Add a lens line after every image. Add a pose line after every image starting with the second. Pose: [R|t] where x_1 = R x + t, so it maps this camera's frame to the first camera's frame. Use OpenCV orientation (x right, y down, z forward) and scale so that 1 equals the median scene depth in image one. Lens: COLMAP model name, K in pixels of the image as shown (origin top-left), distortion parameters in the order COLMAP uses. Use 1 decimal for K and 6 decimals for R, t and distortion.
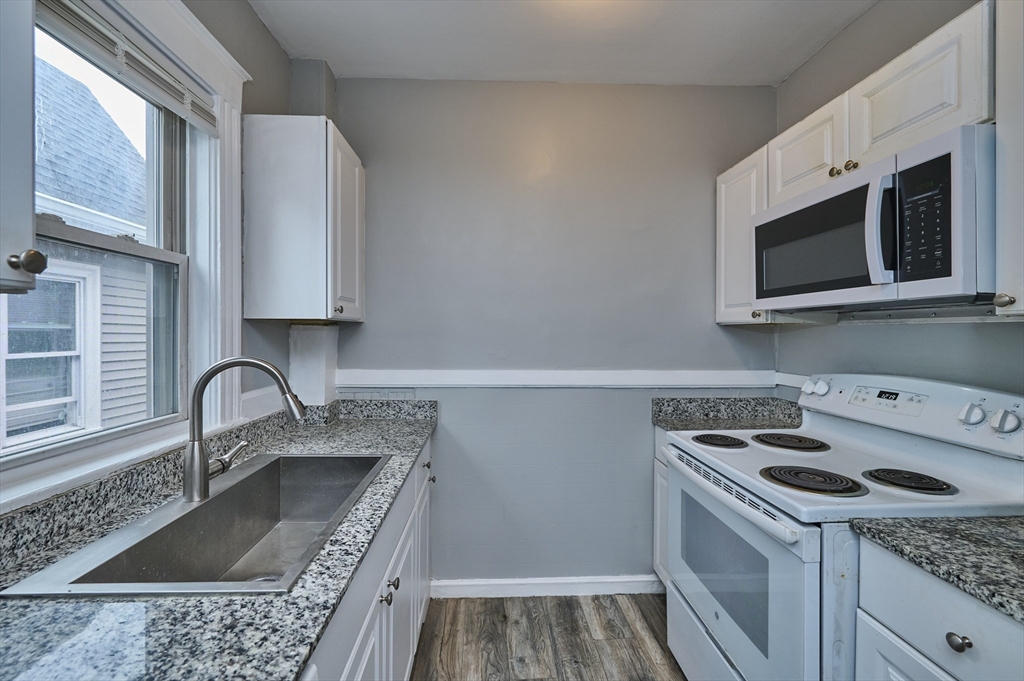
lens RADIAL K [[408.1, 0, 508.3], [0, 408.1, 335.7], [0, 0, 1]] dist [0.002165, -0.001223]
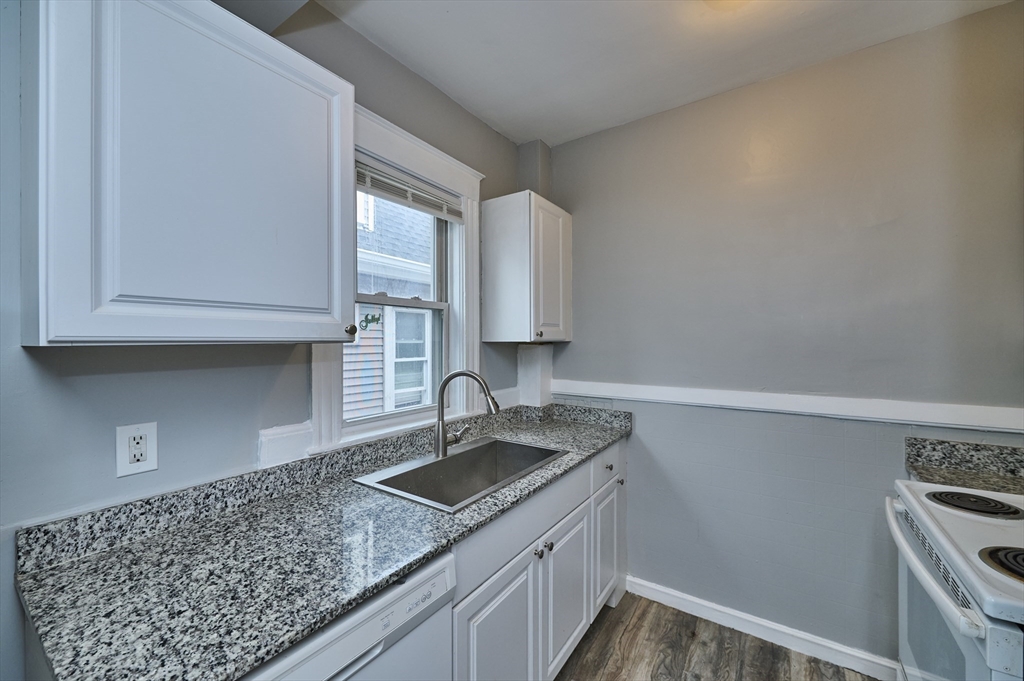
lens RADIAL K [[408.1, 0, 515.4], [0, 408.1, 340.3], [0, 0, 1]] dist [0.002165, -0.001223]
pose [[0.805385, -0.004290, -0.592737, 0.282036], [-0.000234, 0.999971, -0.007554, -0.032601], [0.592752, 0.006223, 0.805361, -0.089322]]
